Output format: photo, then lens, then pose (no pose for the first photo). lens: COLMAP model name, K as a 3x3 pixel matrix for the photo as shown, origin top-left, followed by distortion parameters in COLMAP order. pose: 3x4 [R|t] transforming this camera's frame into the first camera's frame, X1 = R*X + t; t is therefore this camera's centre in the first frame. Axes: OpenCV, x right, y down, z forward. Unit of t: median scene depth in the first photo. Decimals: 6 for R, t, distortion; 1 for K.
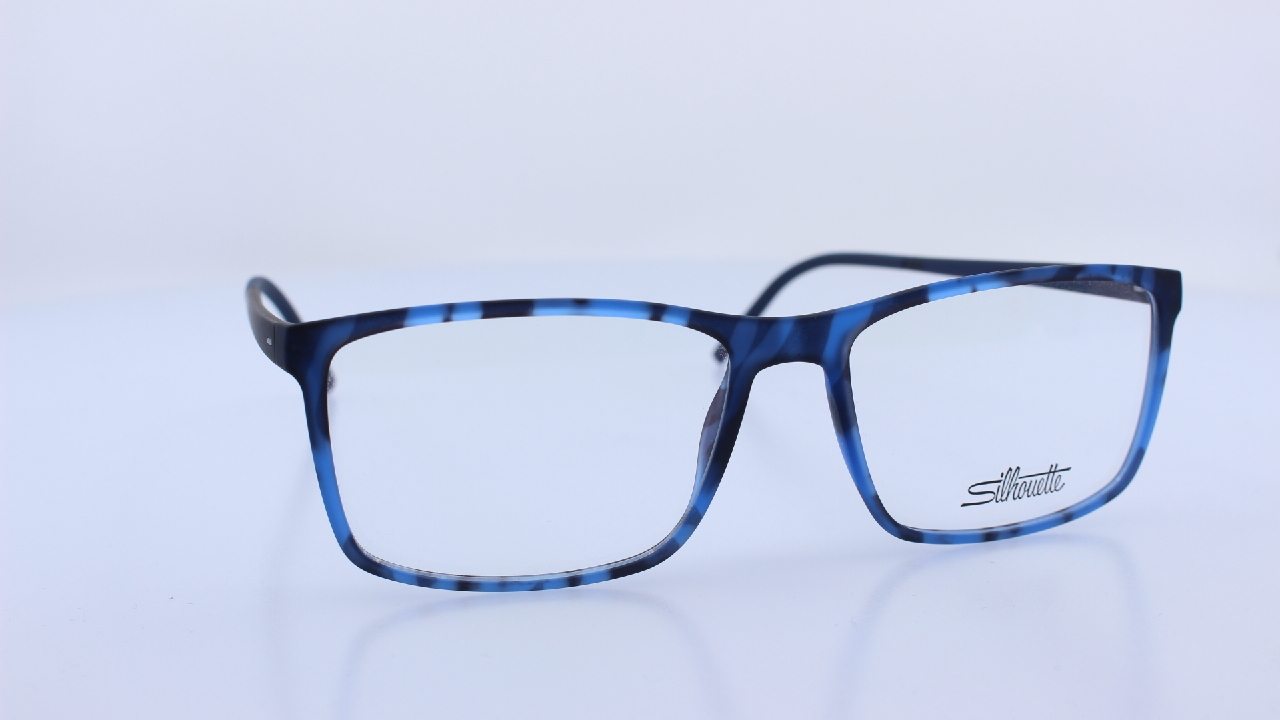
lens RADIAL K [[1595.9, 0, 640.0], [0, 1595.9, 360.0], [0, 0, 1]] dist [-0.015007, -0.014137]
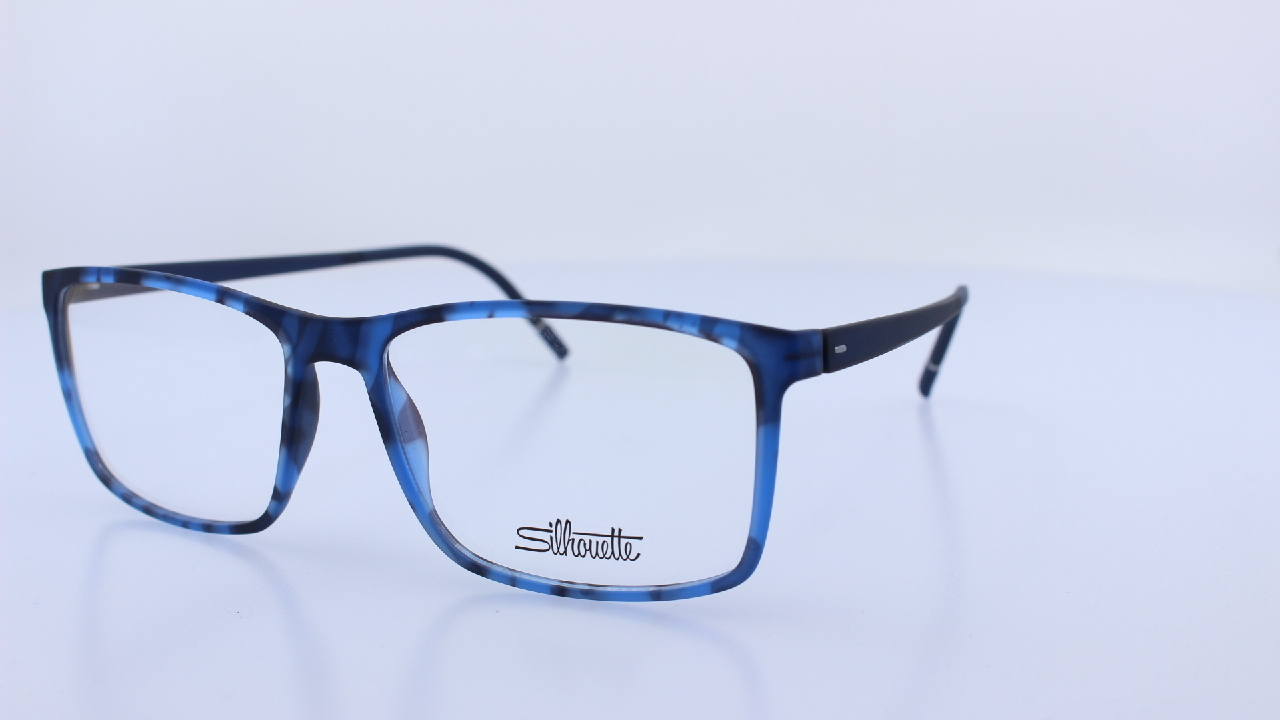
lens RADIAL K [[1595.9, 0, 640.0], [0, 1595.9, 360.0], [0, 0, 1]] dist [-0.015007, -0.014137]
pose [[0.709355, 0.140293, -0.690749, 0.927616], [-0.140787, 0.988445, 0.056177, -0.083795], [0.690648, 0.057399, 0.720909, 0.390523]]
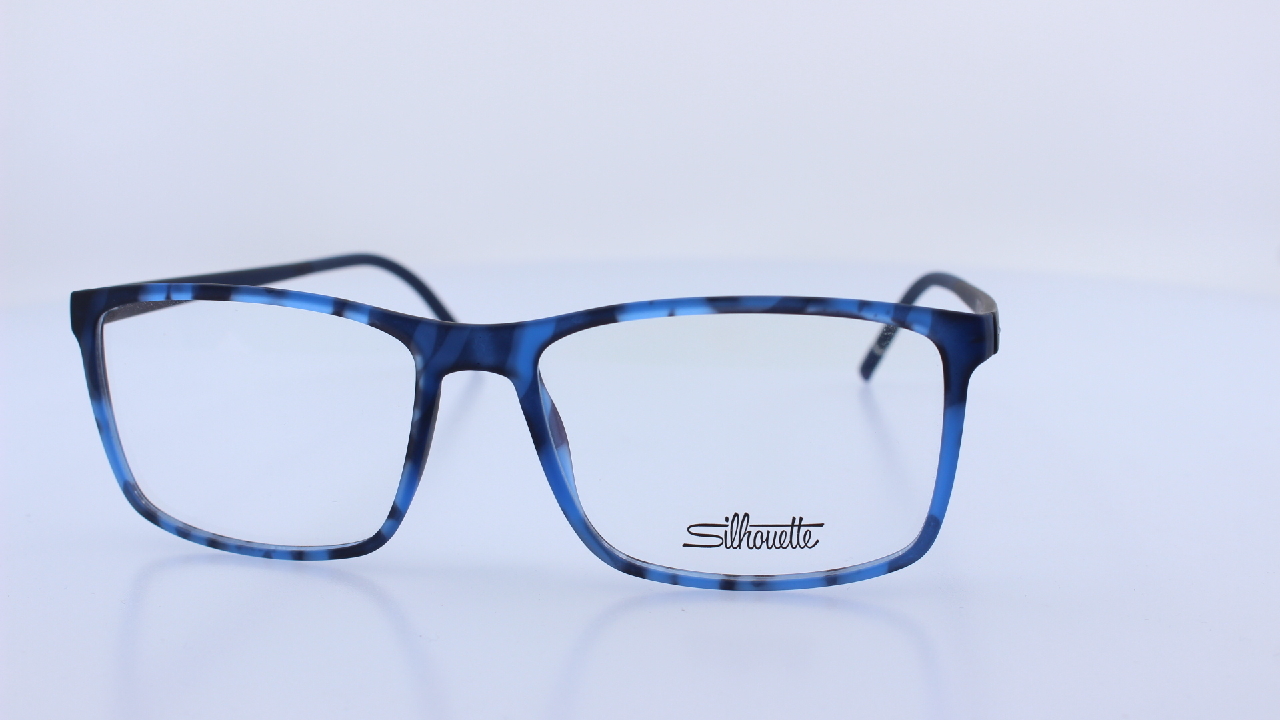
lens RADIAL K [[1595.9, 0, 640.0], [0, 1595.9, 360.0], [0, 0, 1]] dist [-0.015007, -0.014137]
pose [[0.867609, 0.097016, -0.487691, 0.655977], [-0.098425, 0.994883, 0.022811, -0.037091], [0.487409, 0.028210, 0.872718, 0.179327]]
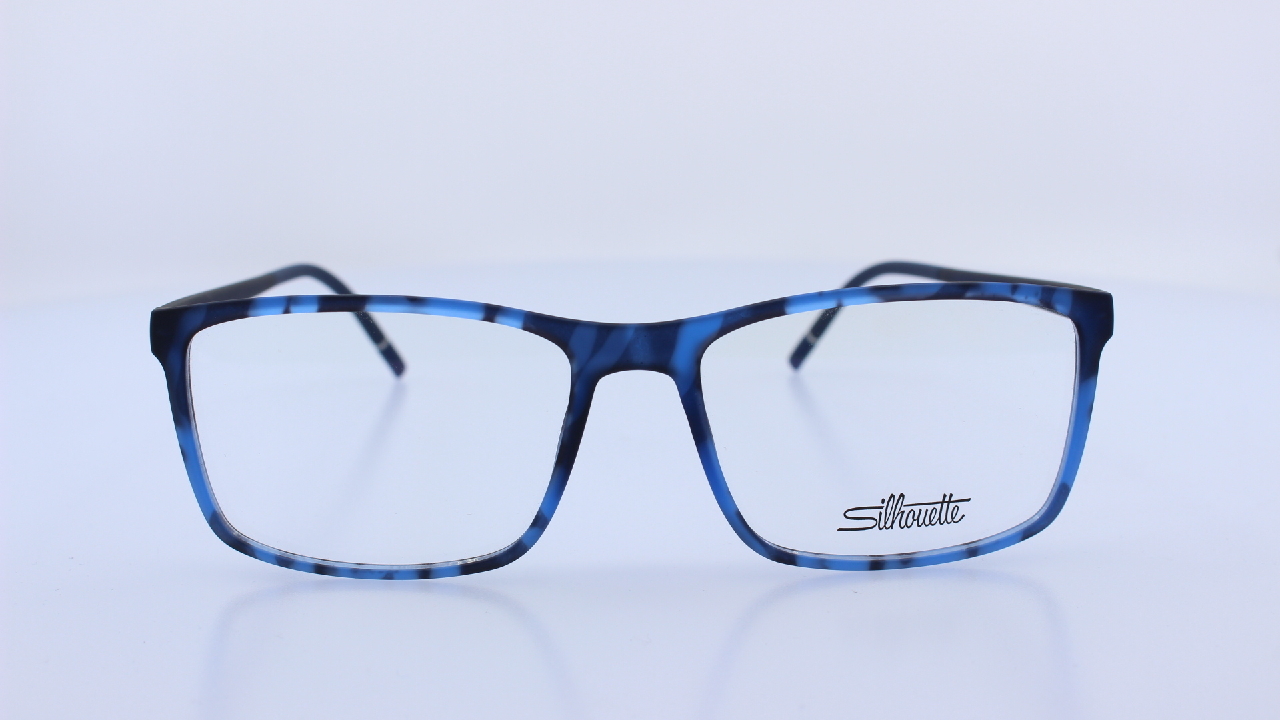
lens RADIAL K [[1595.9, 0, 640.0], [0, 1595.9, 360.0], [0, 0, 1]] dist [-0.015007, -0.014137]
pose [[0.966686, 0.048350, -0.251357, 0.338866], [-0.049762, 0.998761, 0.000739, -0.005525], [0.251081, 0.011794, 0.967894, 0.045434]]
